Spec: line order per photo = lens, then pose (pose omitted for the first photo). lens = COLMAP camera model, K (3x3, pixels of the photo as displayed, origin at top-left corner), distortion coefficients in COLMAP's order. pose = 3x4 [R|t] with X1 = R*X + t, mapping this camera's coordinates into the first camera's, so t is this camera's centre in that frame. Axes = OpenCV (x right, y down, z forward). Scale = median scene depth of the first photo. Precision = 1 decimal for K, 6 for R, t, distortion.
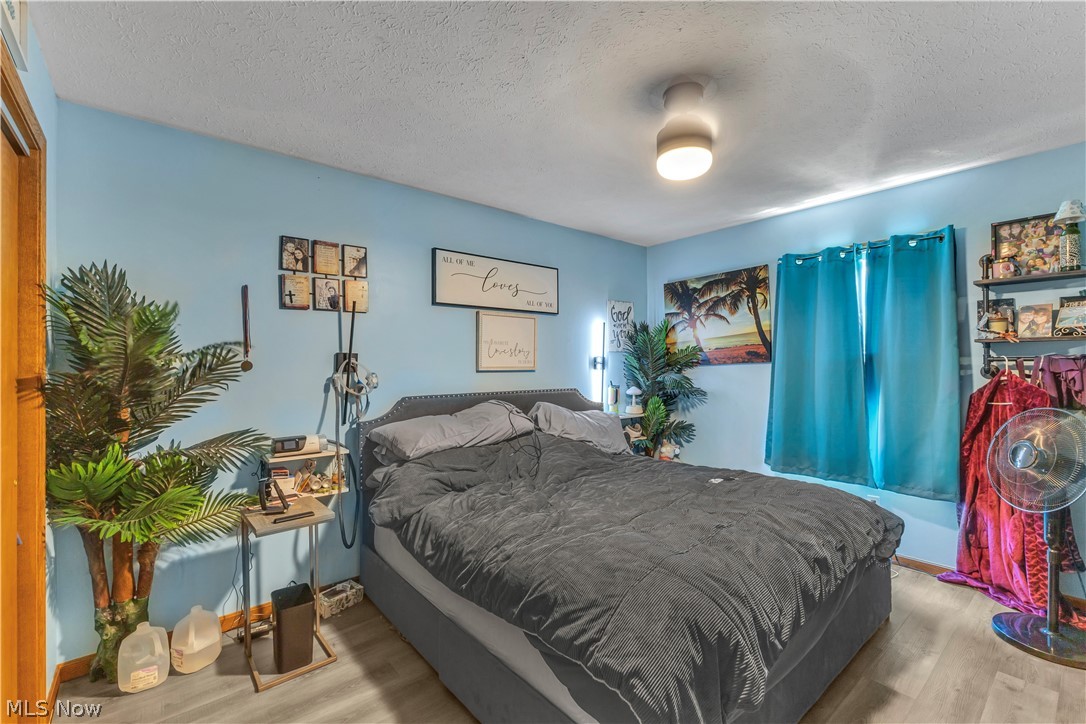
lens RADIAL K [[469.1, 0, 543.5], [0, 469.1, 363.2], [0, 0, 1]] dist [0.000575, -0.001092]
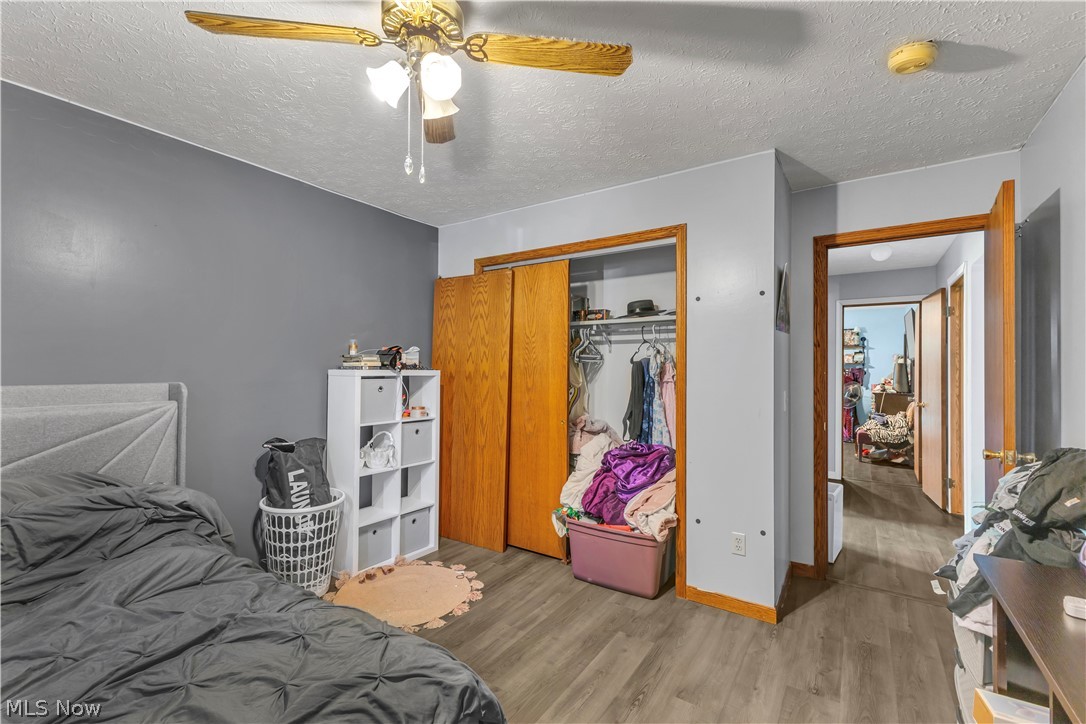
lens RADIAL K [[469.1, 0, 542.2], [0, 469.1, 363.7], [0, 0, 1]] dist [0.000575, -0.001092]
pose [[0.961879, 0.015595, 0.273032, -2.212106], [-0.014689, 0.999878, -0.005364, 0.004106], [-0.273082, 0.001149, 0.961990, -1.834200]]
